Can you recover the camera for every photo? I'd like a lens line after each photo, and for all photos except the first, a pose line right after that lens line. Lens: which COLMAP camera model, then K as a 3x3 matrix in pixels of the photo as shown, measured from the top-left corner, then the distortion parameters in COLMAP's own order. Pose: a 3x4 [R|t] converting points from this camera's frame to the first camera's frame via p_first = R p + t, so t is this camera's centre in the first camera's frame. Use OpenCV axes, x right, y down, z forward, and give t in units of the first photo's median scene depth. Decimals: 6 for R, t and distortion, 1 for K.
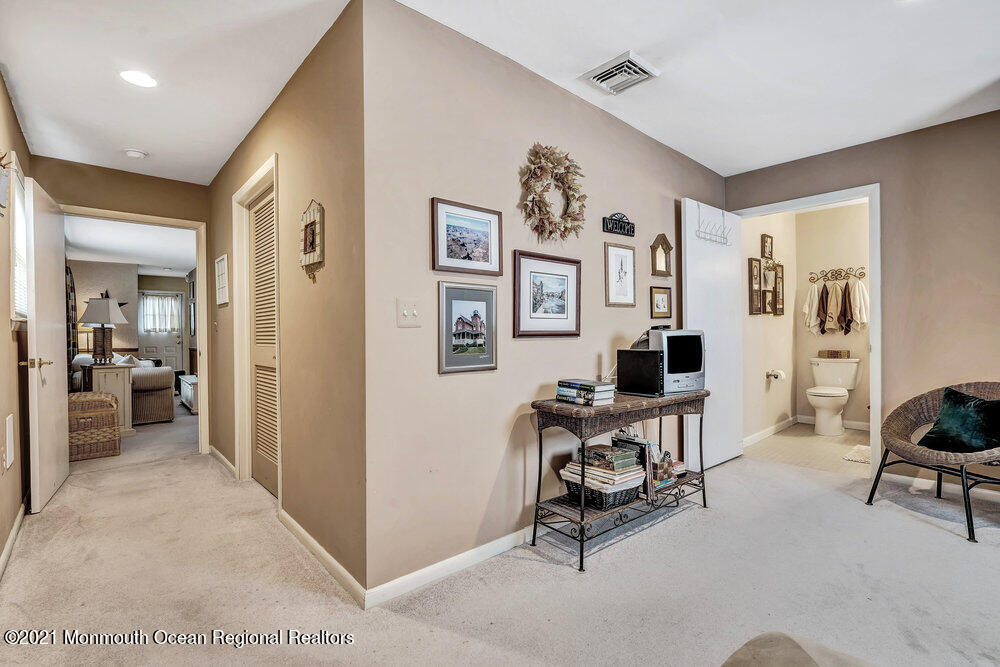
lens RADIAL K [[454.7, 0, 502.6], [0, 454.7, 332.1], [0, 0, 1]] dist [-0.010675, 0.000530]
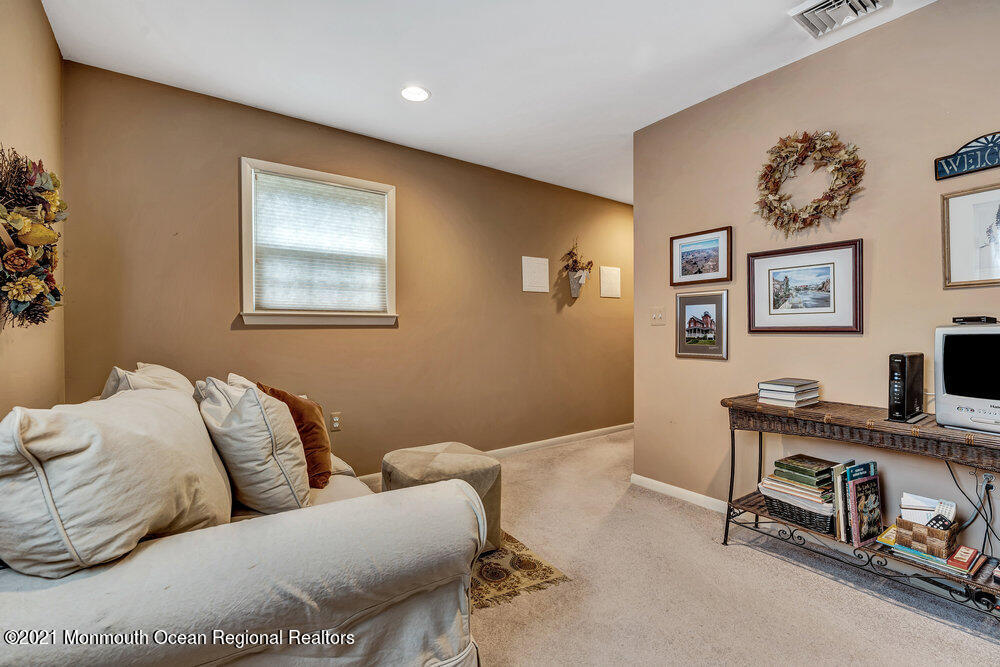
lens RADIAL K [[454.7, 0, 497.8], [0, 454.7, 333.6], [0, 0, 1]] dist [-0.010675, 0.000530]
pose [[-0.095180, 0.007446, -0.995432, 1.237599], [-0.000028, 0.999972, 0.007483, 0.005222], [0.995460, 0.000741, -0.095177, 0.521024]]
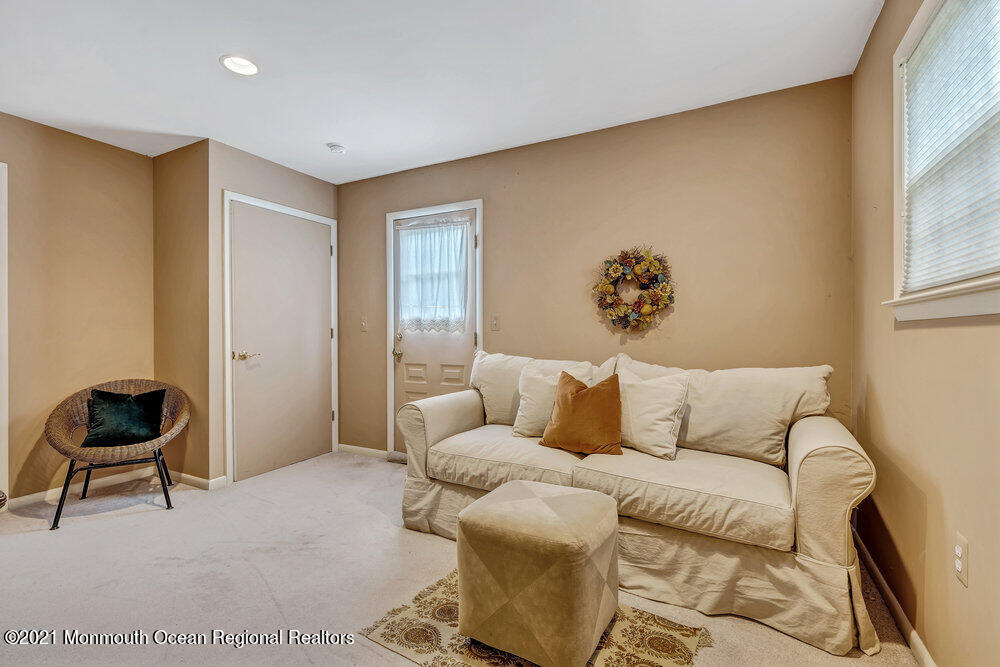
lens RADIAL K [[454.7, 0, 501.7], [0, 454.7, 335.3], [0, 0, 1]] dist [-0.010675, 0.000530]
pose [[-0.360965, 0.004105, 0.932570, -0.419254], [0.007413, 0.999971, -0.001532, 0.009786], [-0.932550, 0.006360, -0.360985, 0.624622]]
